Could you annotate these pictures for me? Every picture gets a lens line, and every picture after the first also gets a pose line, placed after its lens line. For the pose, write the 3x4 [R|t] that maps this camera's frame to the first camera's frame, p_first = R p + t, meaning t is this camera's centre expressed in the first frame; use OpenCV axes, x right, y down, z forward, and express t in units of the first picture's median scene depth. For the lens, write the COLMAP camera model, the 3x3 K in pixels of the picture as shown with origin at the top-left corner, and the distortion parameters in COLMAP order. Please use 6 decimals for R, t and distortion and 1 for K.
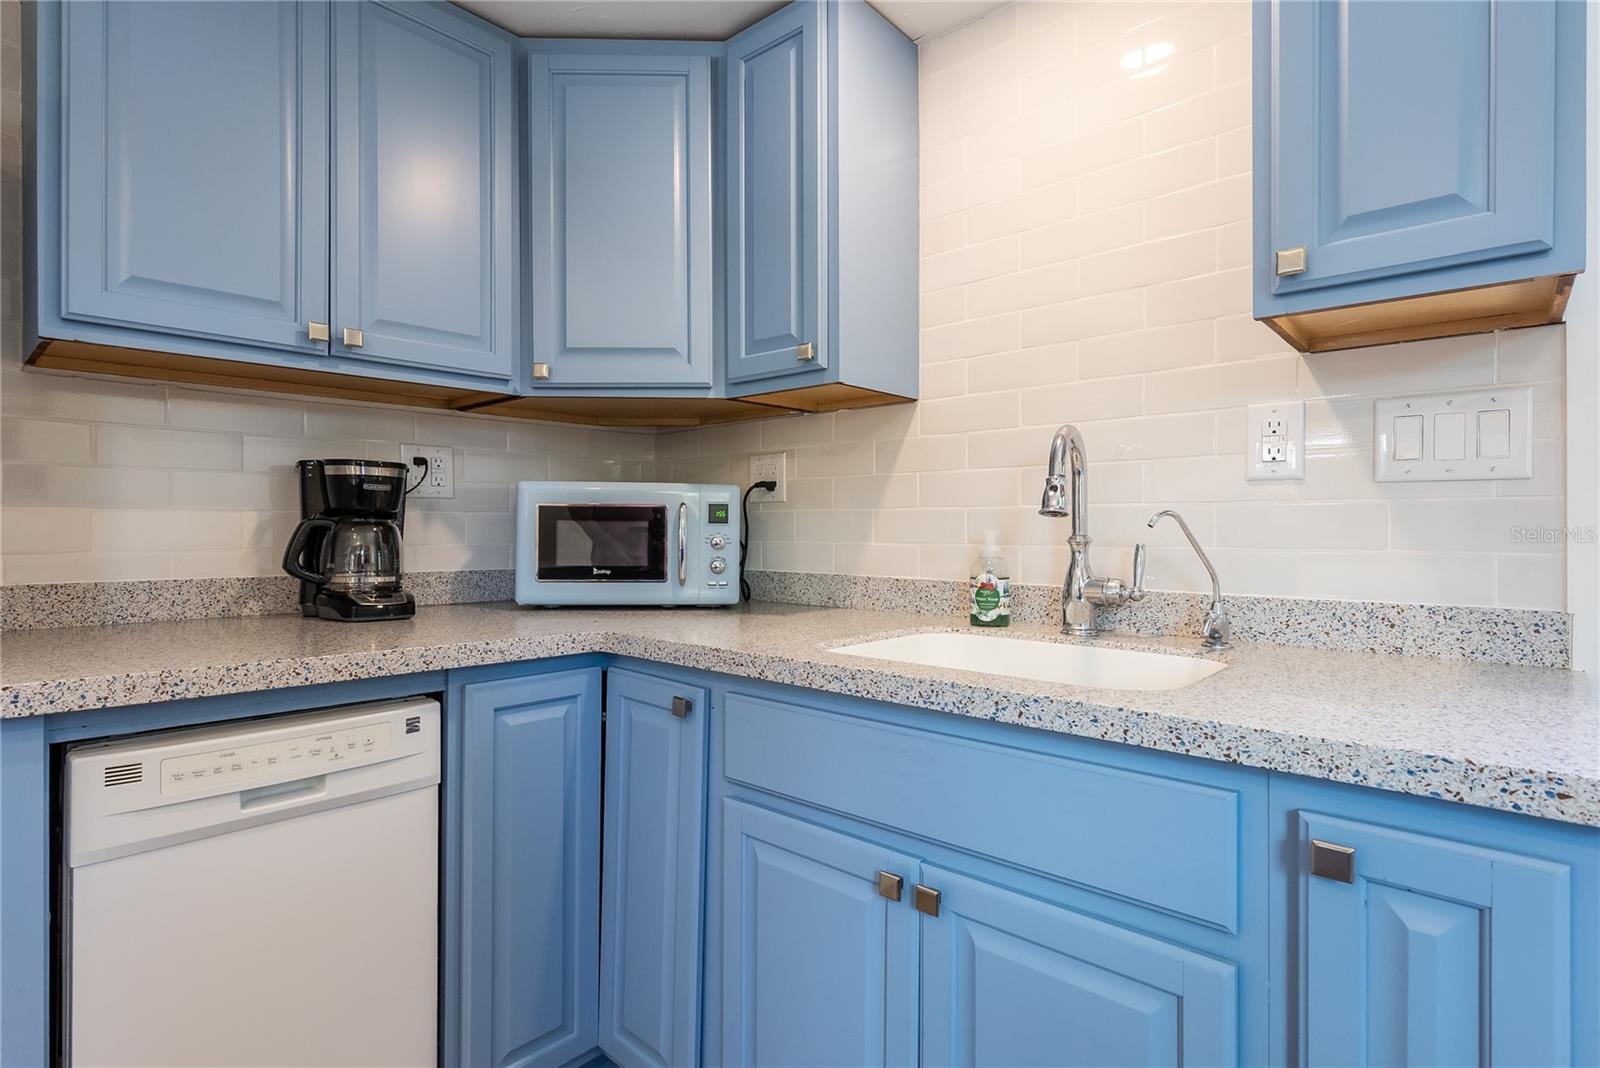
lens RADIAL K [[802.9, 0, 767.5], [0, 802.9, 519.6], [0, 0, 1]] dist [-0.005674, 0.002564]
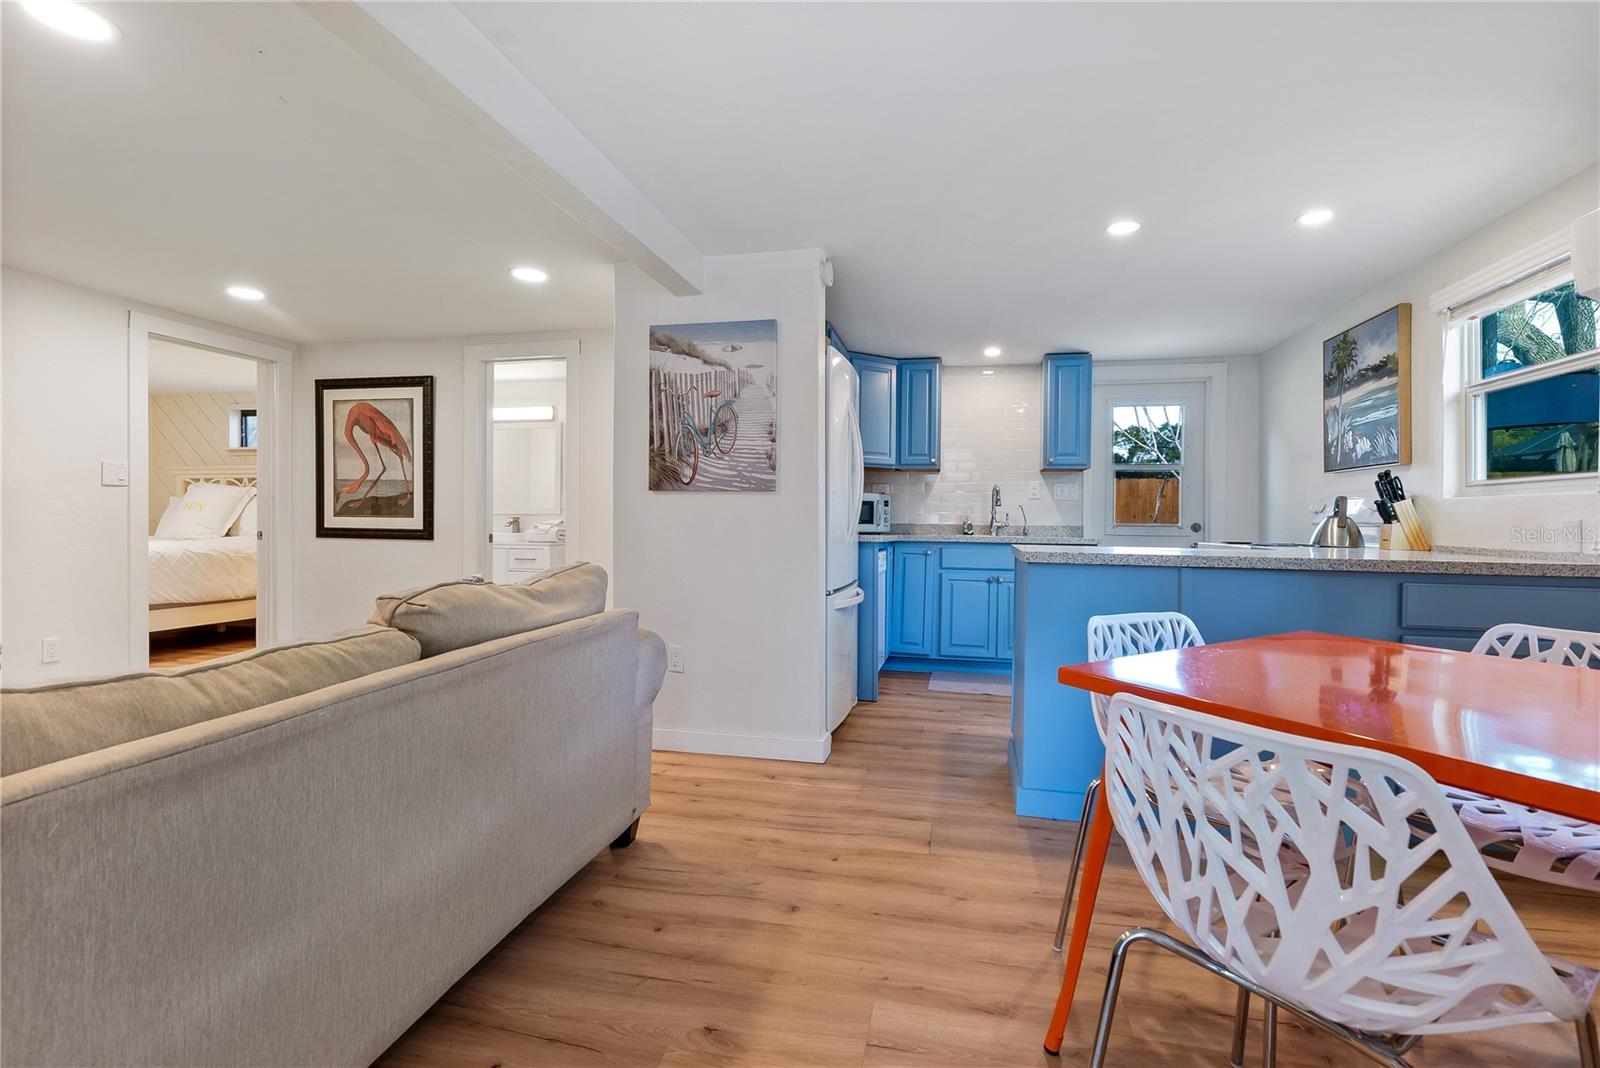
lens RADIAL K [[728.1, 0, 804.3], [0, 728.1, 519.2], [0, 0, 1]] dist [-0.001217, 0.000317]
pose [[0.864847, 0.007417, 0.501981, -2.269510], [-0.014353, 0.999847, 0.009955, 0.038120], [-0.501830, -0.015814, 0.864821, -1.685128]]
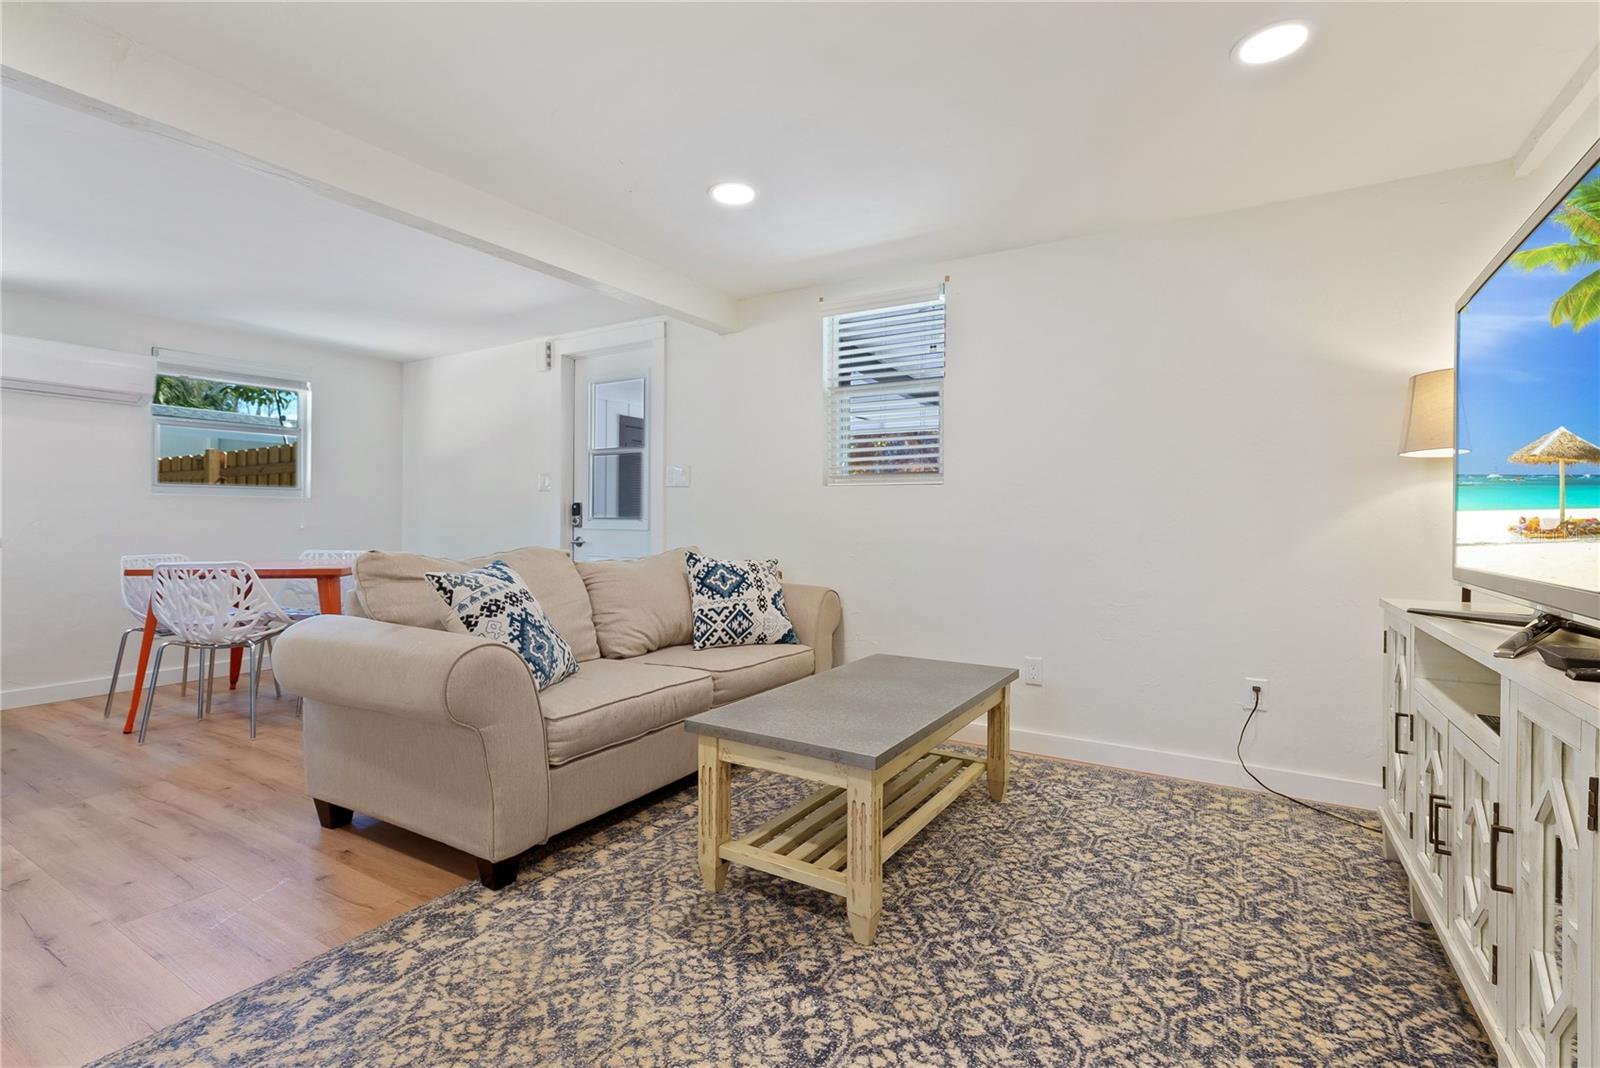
lens RADIAL K [[728.1, 0, 802.1], [0, 728.1, 525.2], [0, 0, 1]] dist [-0.001217, 0.000317]
pose [[-0.980764, 0.002668, -0.195178, -2.516994], [0.002152, 0.999994, 0.002857, 0.093881], [0.195185, 0.002382, -0.980764, 1.711029]]
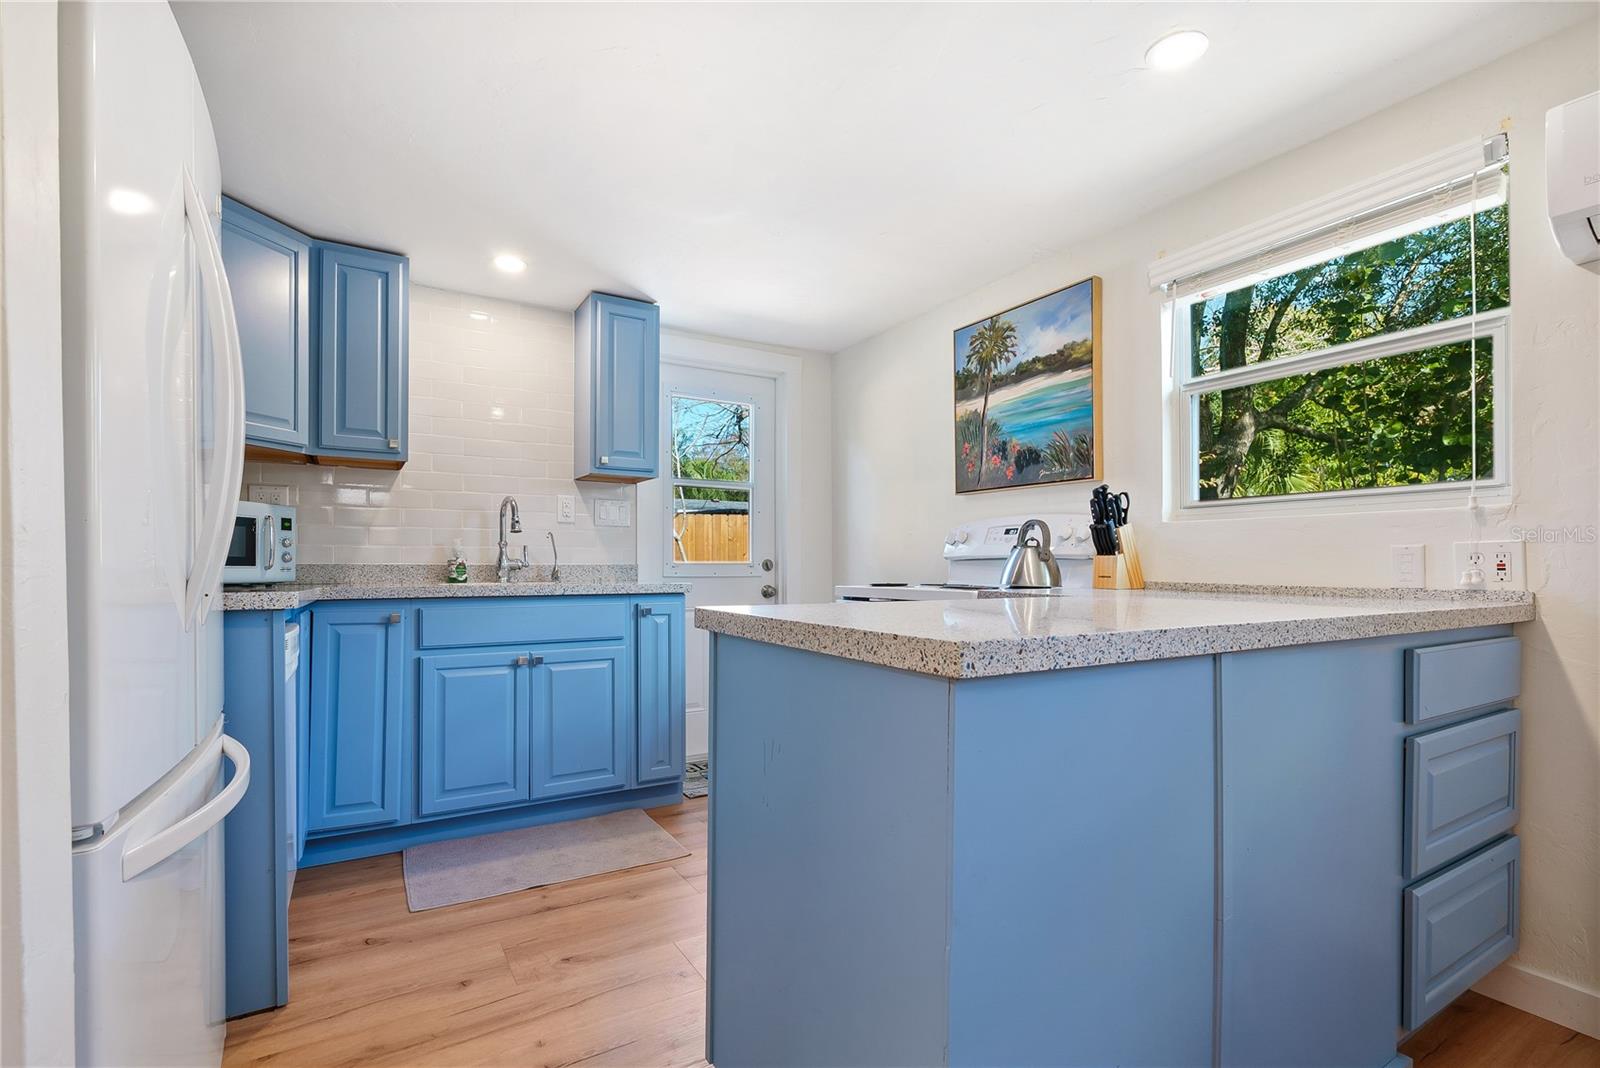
lens RADIAL K [[728.1, 0, 792.6], [0, 728.1, 564.3], [0, 0, 1]] dist [-0.001217, 0.000317]
pose [[0.285869, -0.002115, 0.958266, -1.457795], [-0.010629, 0.999929, 0.005377, 0.067677], [-0.958210, -0.011722, 0.285826, -0.459333]]
